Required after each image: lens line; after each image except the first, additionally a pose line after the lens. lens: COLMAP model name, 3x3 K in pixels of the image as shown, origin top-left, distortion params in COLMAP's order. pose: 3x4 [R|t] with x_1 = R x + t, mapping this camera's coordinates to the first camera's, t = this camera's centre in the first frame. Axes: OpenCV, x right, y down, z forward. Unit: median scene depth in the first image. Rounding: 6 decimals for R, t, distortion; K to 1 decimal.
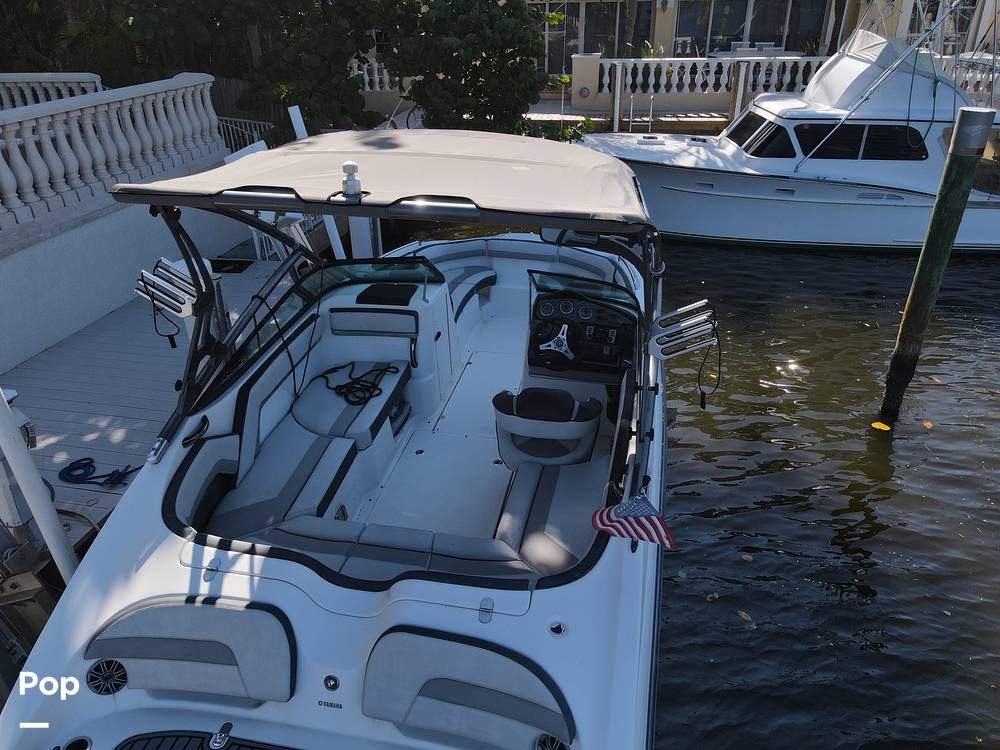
lens RADIAL K [[726.7, 0, 493.1], [0, 726.7, 383.4], [0, 0, 1]] dist [0.003325, 0.007758]
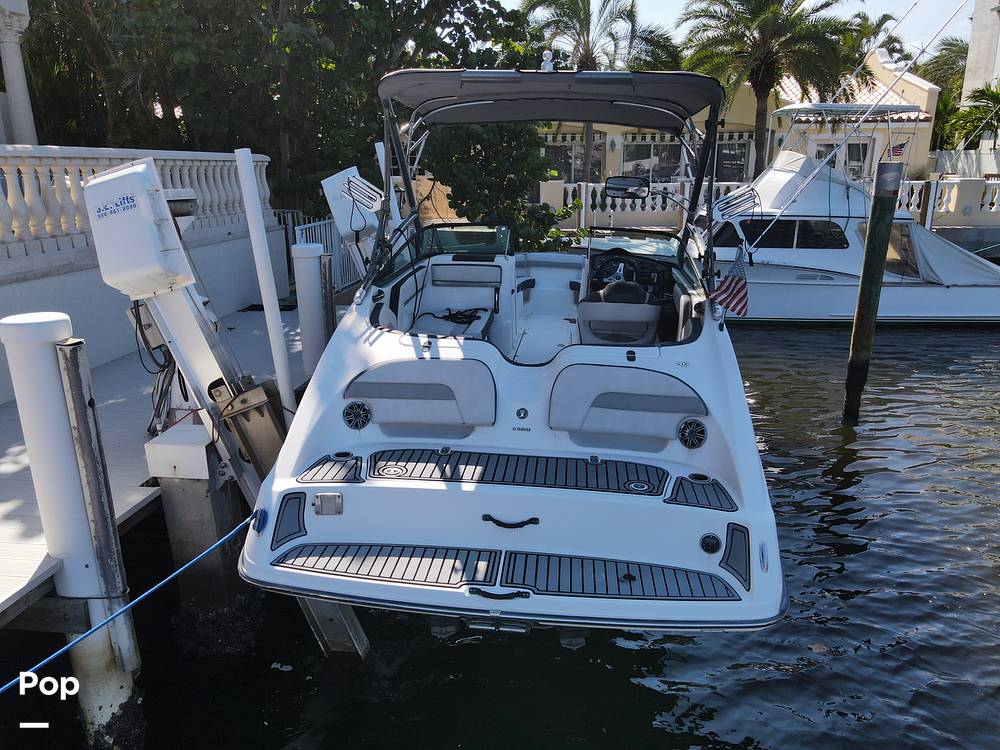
lens RADIAL K [[730.7, 0, 495.7], [0, 730.7, 381.3], [0, 0, 1]] dist [0.005363, 0.014459]
pose [[0.996510, -0.010195, 0.082849, -0.088028], [0.027276, 0.977800, -0.207759, 0.145519], [-0.078892, 0.209294, 0.974665, -0.085613]]
